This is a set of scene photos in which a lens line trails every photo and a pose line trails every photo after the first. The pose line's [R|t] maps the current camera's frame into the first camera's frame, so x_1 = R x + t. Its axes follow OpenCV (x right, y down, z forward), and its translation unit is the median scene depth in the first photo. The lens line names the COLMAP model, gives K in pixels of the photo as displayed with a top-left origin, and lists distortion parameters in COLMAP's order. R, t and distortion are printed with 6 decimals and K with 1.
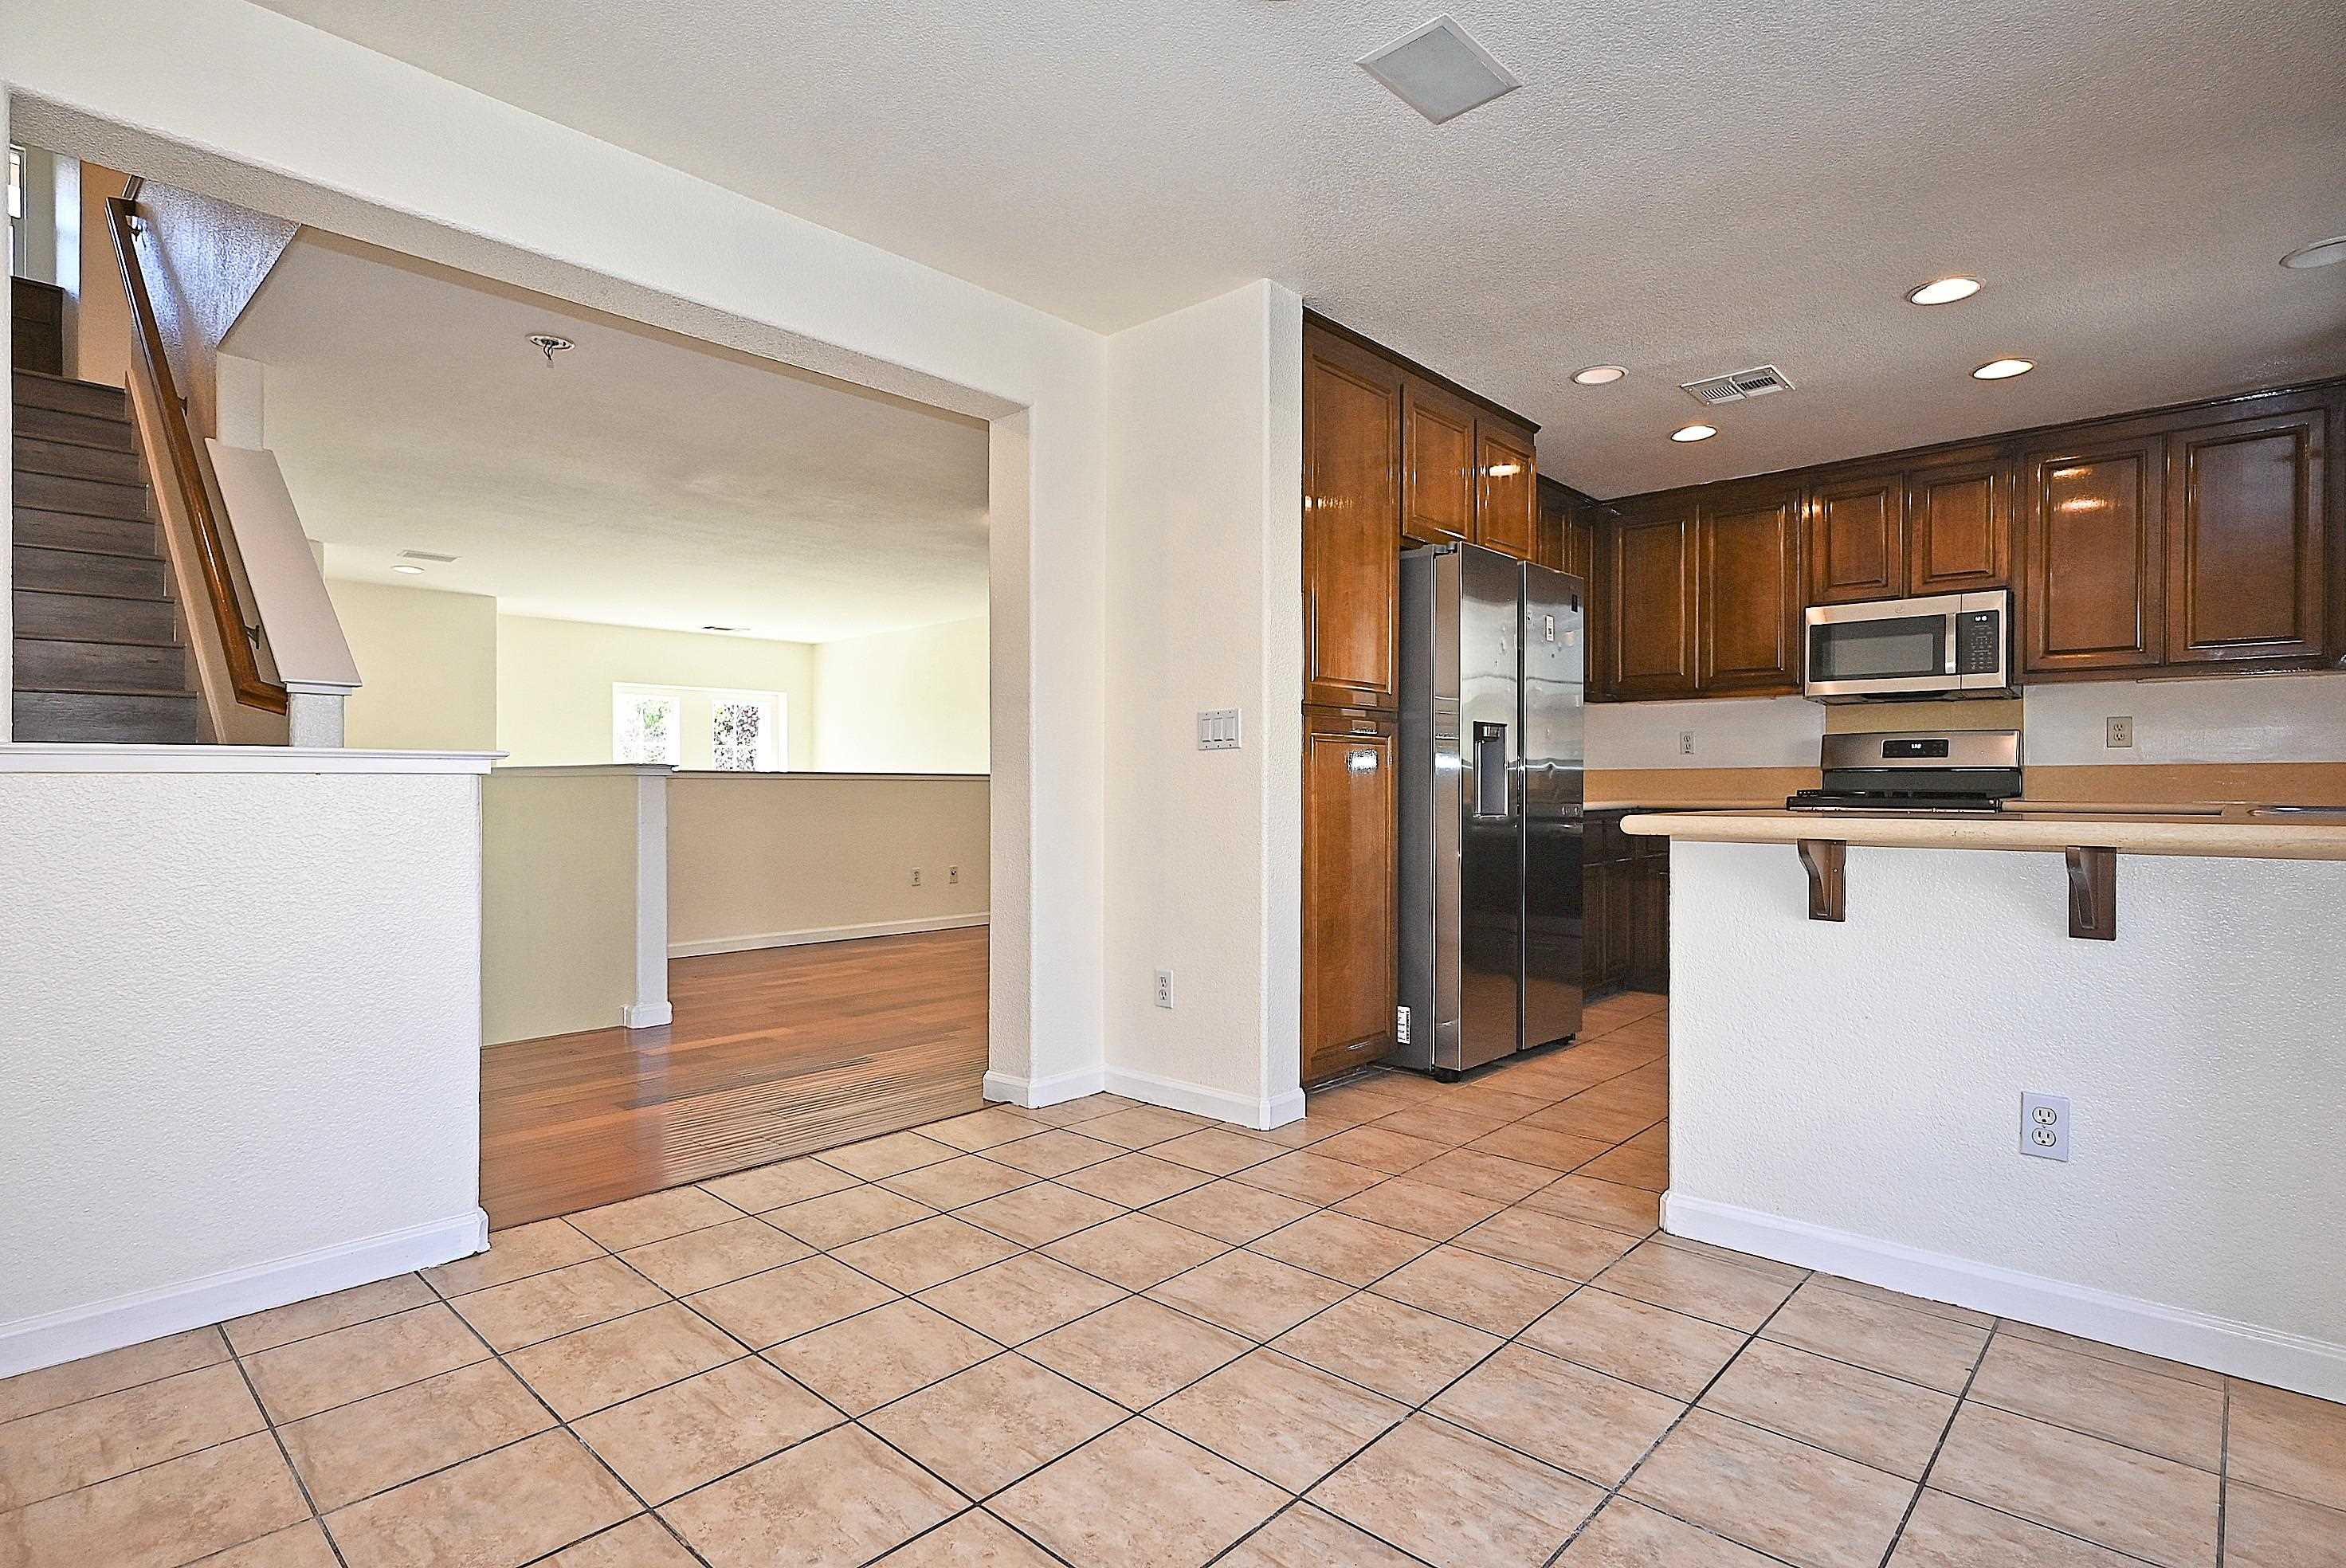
lens RADIAL K [[1166.6, 0, 1167.3], [0, 1166.6, 786.0], [0, 0, 1]] dist [-0.004654, 0.001165]
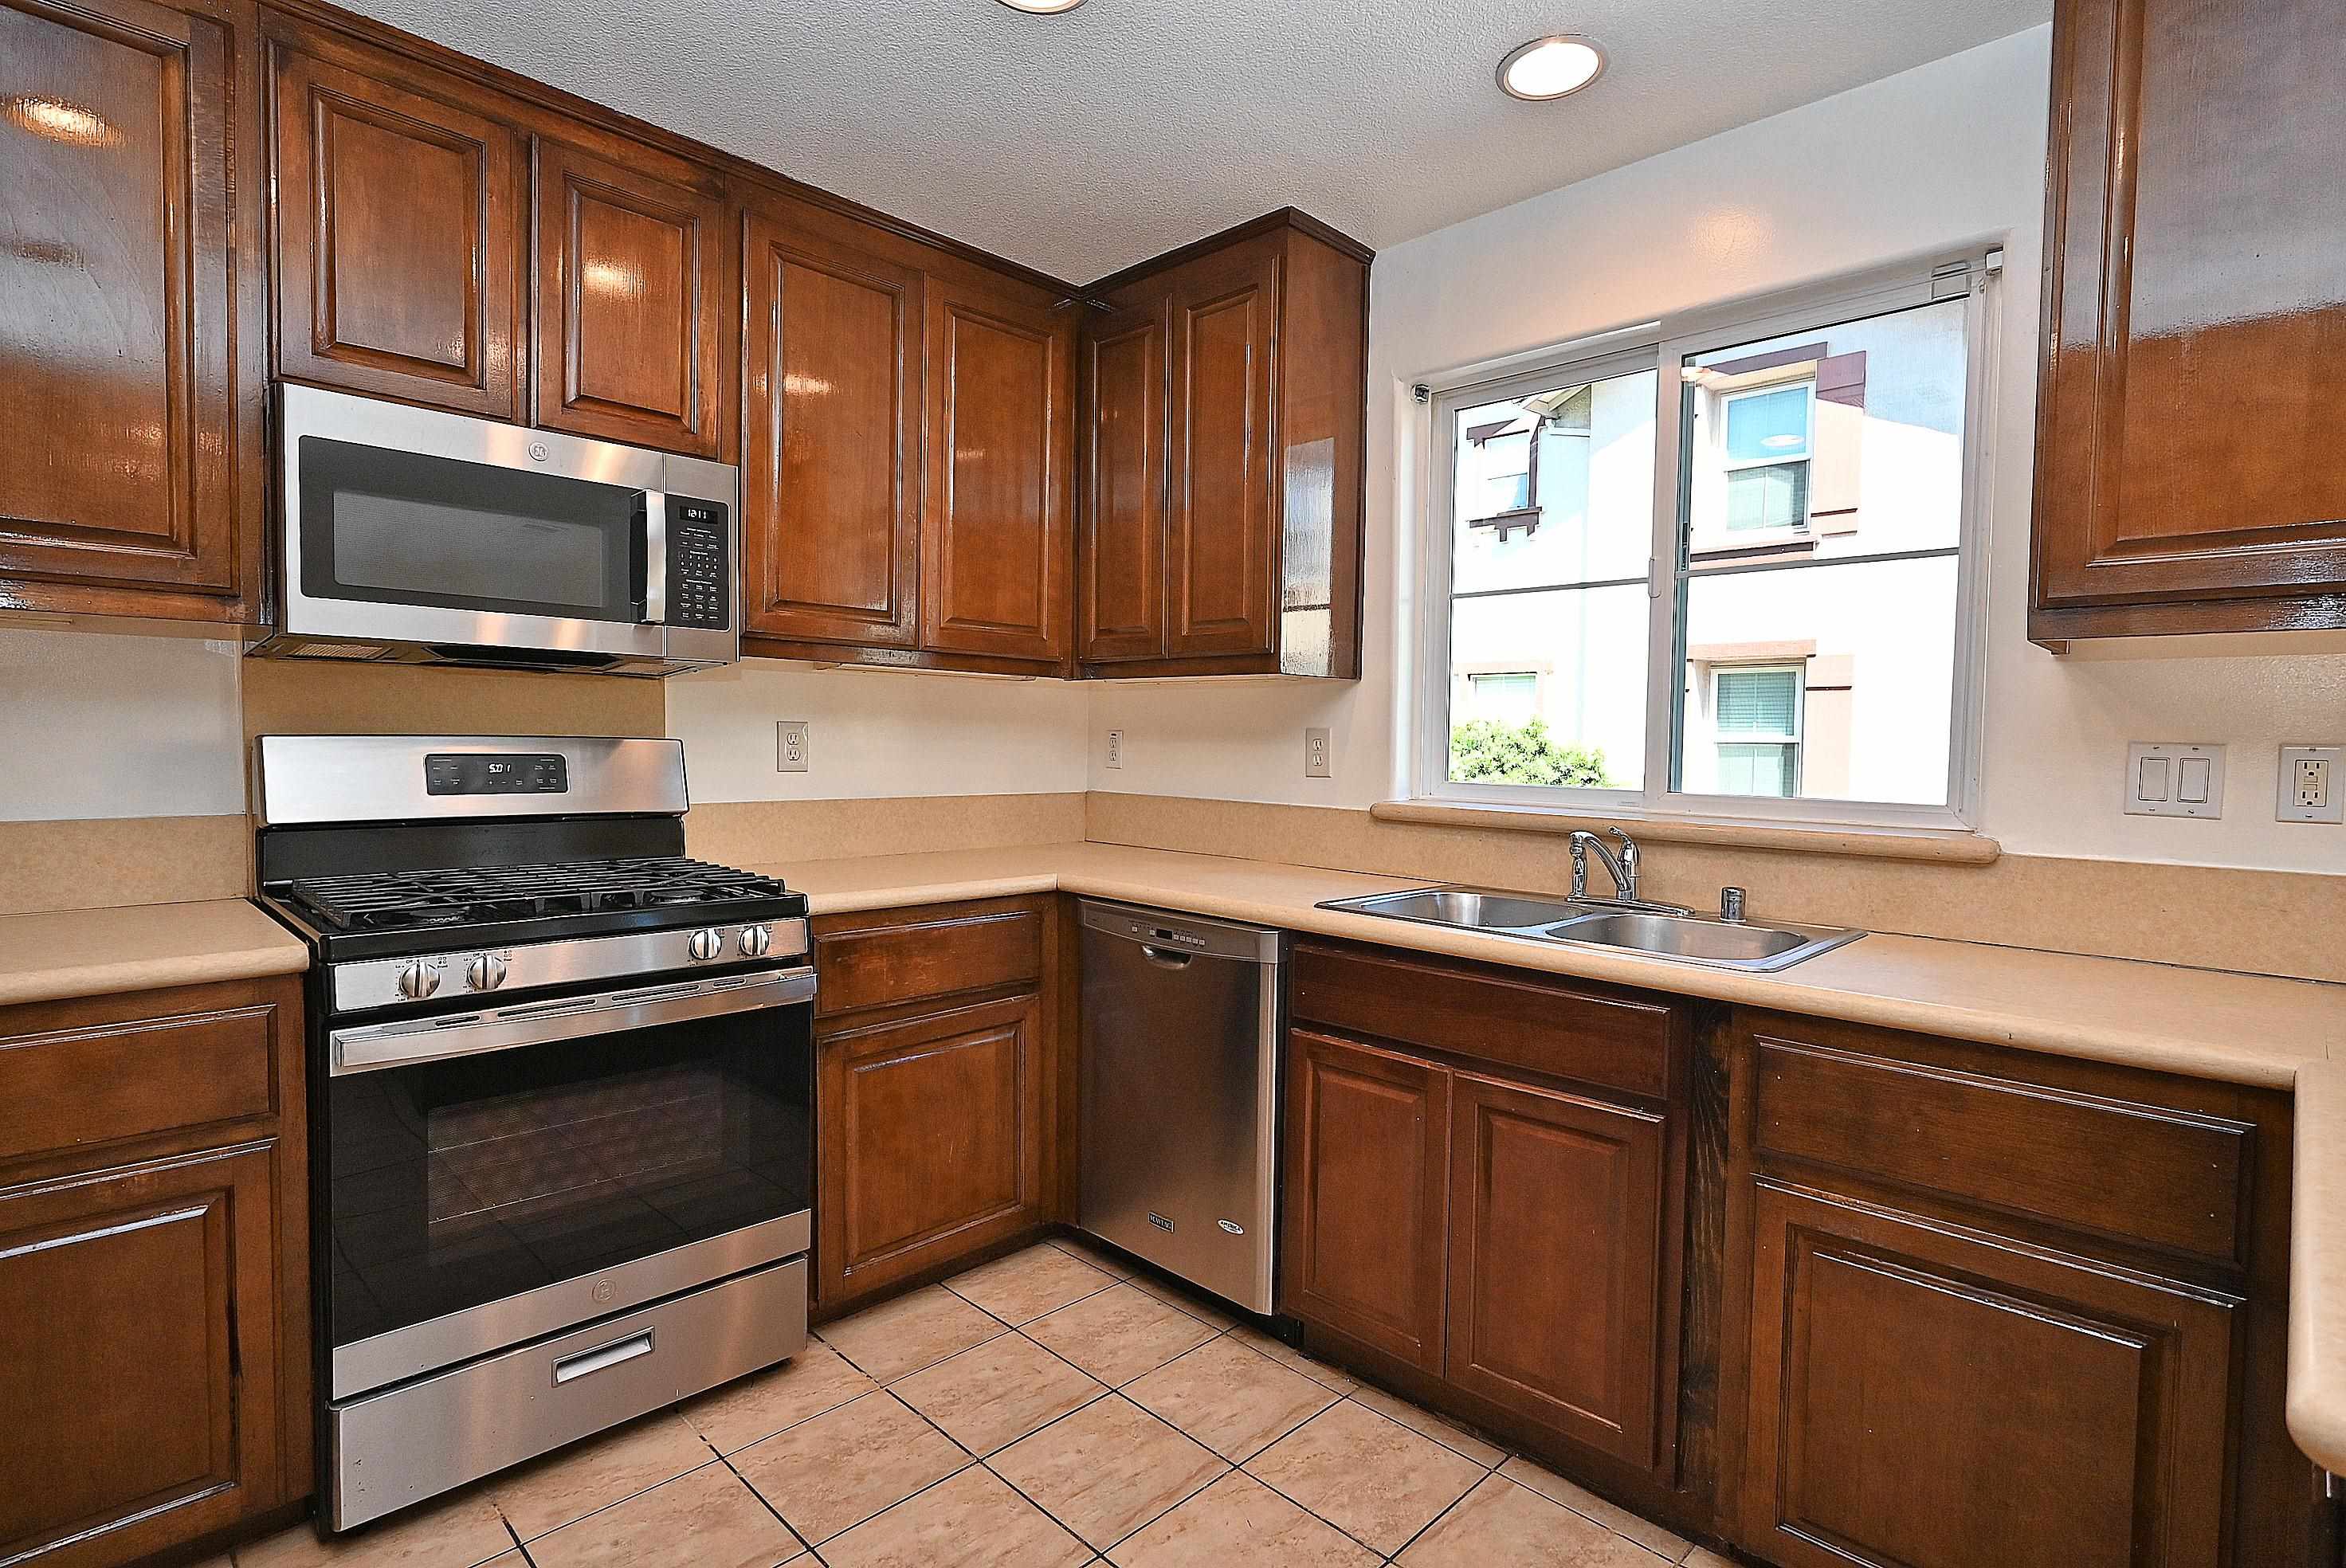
lens RADIAL K [[1154.4, 0, 1173.6], [0, 1154.4, 789.1], [0, 0, 1]] dist [-0.004892, -0.000328]
pose [[0.028388, -0.042902, 0.998676, 0.266455], [-0.016667, 0.998919, 0.043386, -0.064845], [-0.999458, -0.017877, 0.027642, 0.946022]]
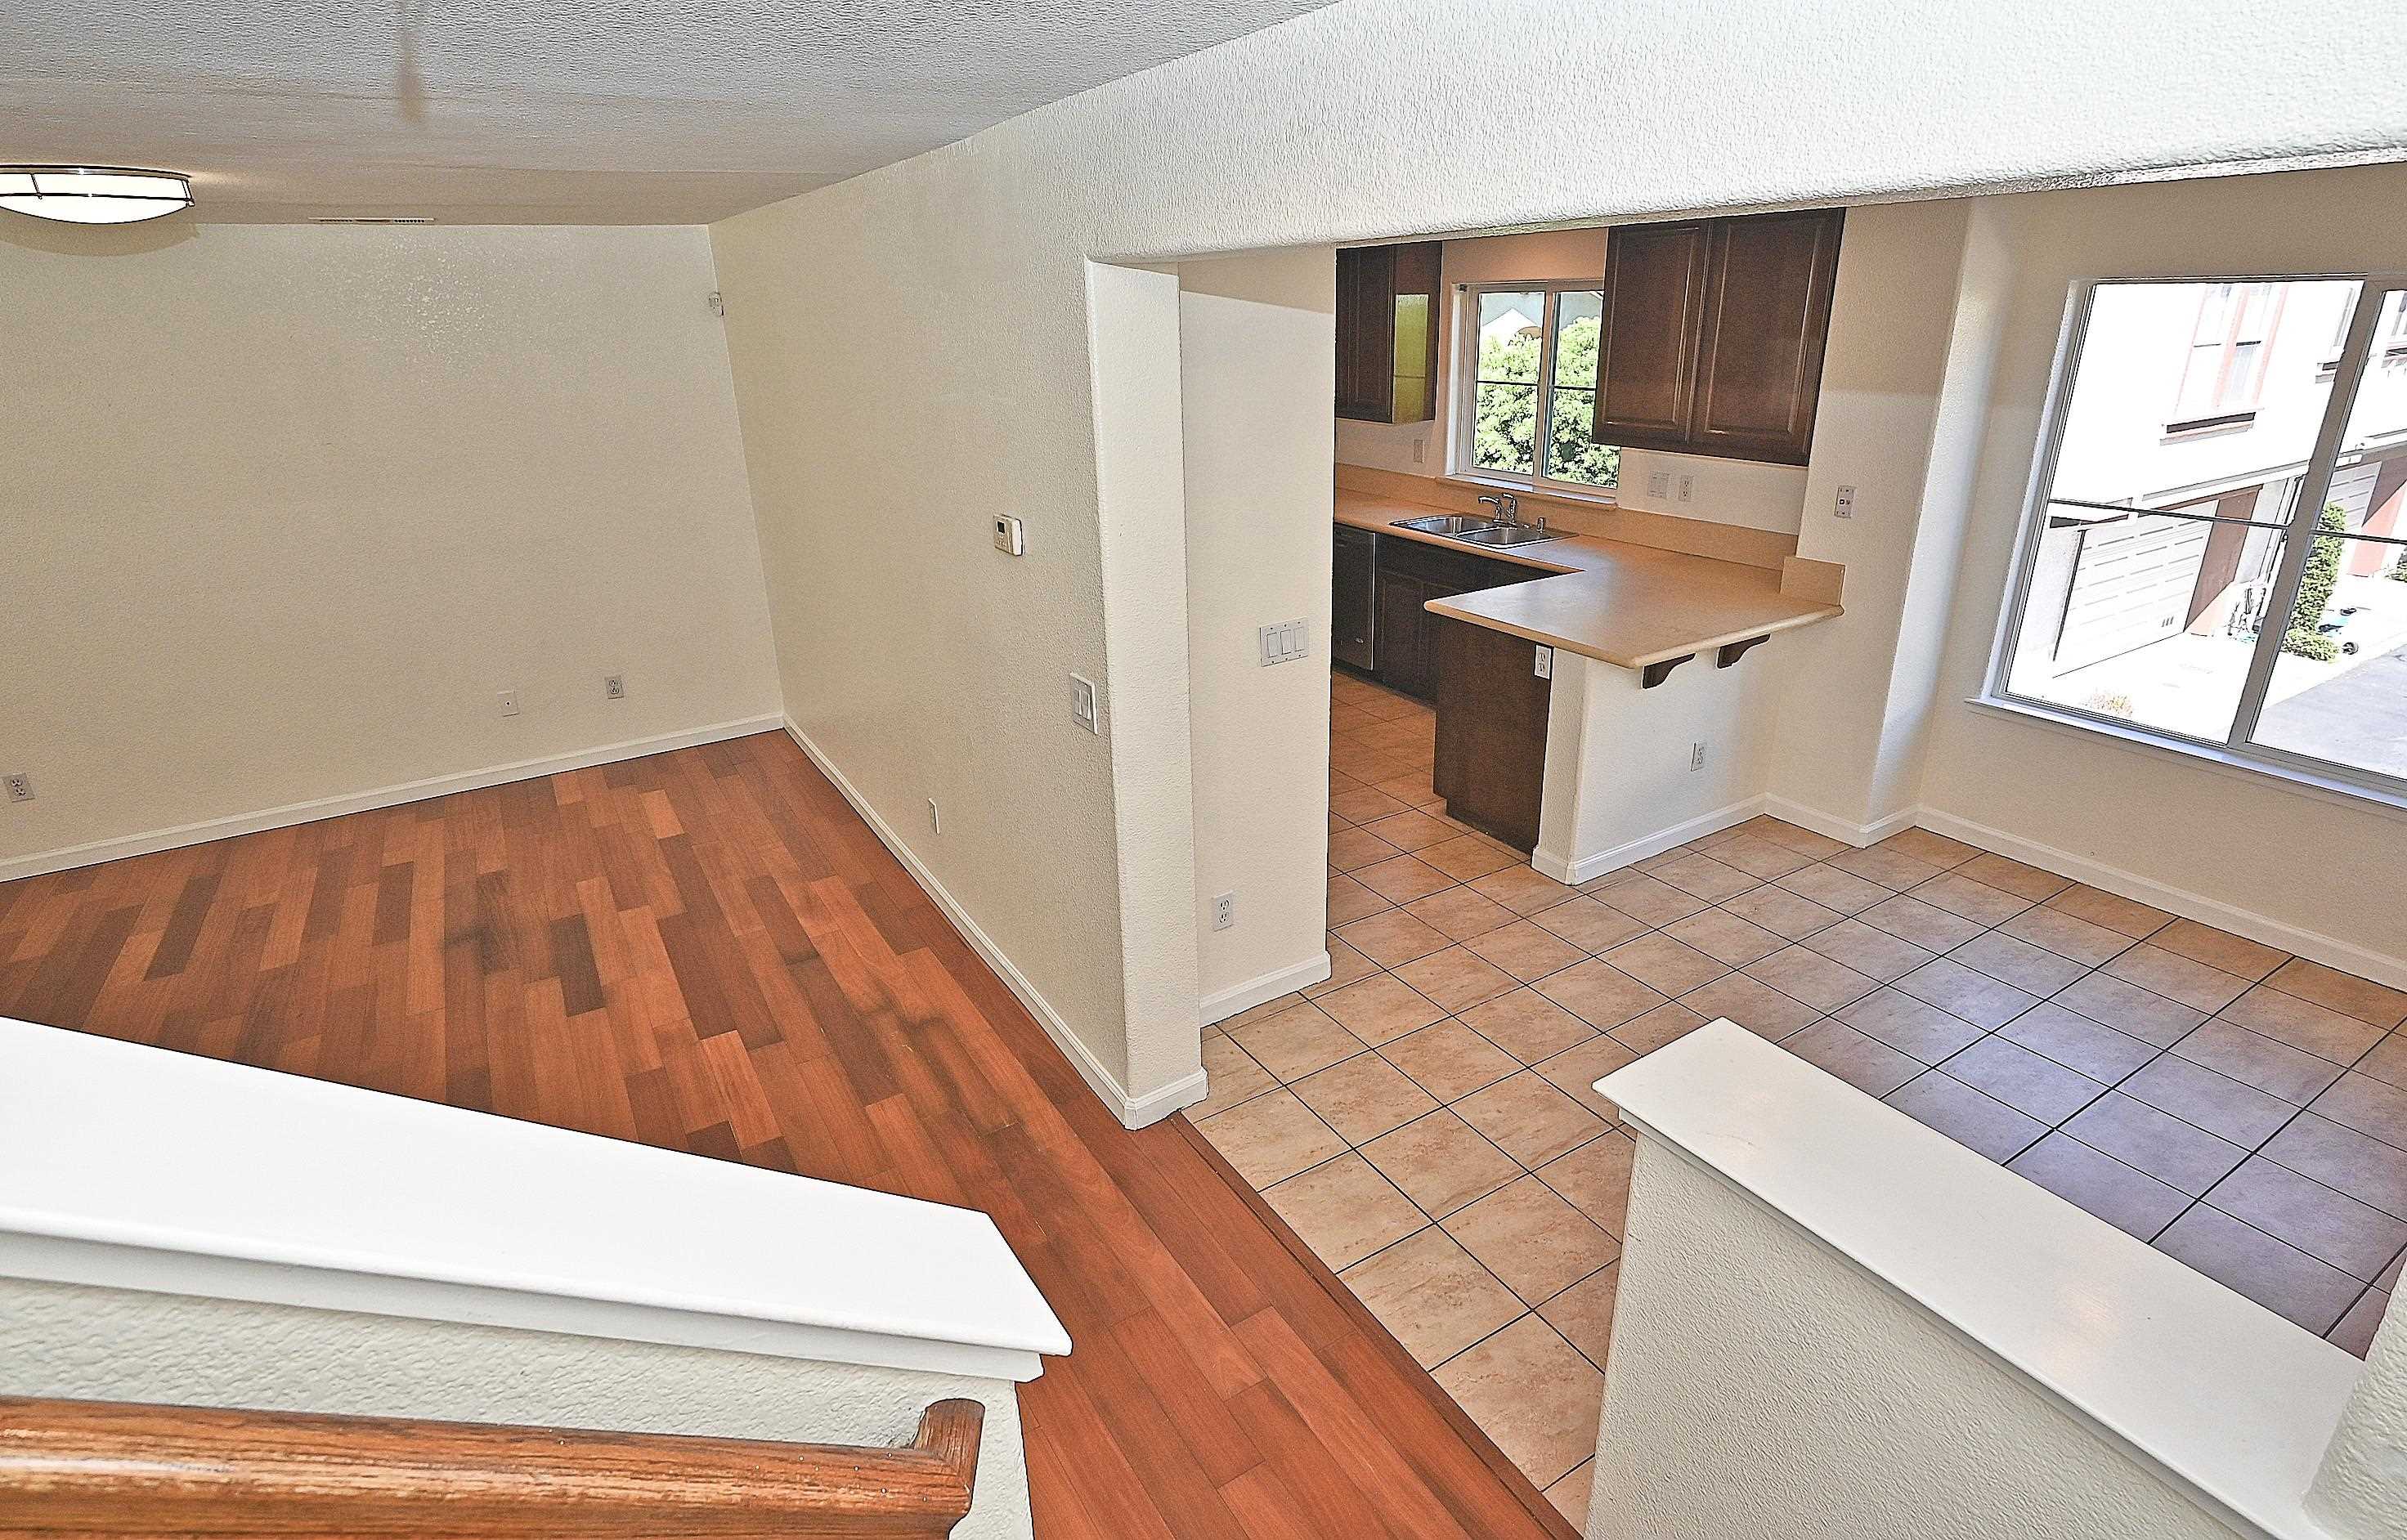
lens RADIAL K [[1184.4, 0, 1203.5], [0, 1184.4, 740.8], [0, 0, 1]] dist [0.002441, 0.000679]
pose [[0.265366, -0.345449, 0.900137, -0.764703], [0.022952, 0.935607, 0.352295, -0.277024], [-0.963875, -0.072827, 0.256207, 0.702426]]
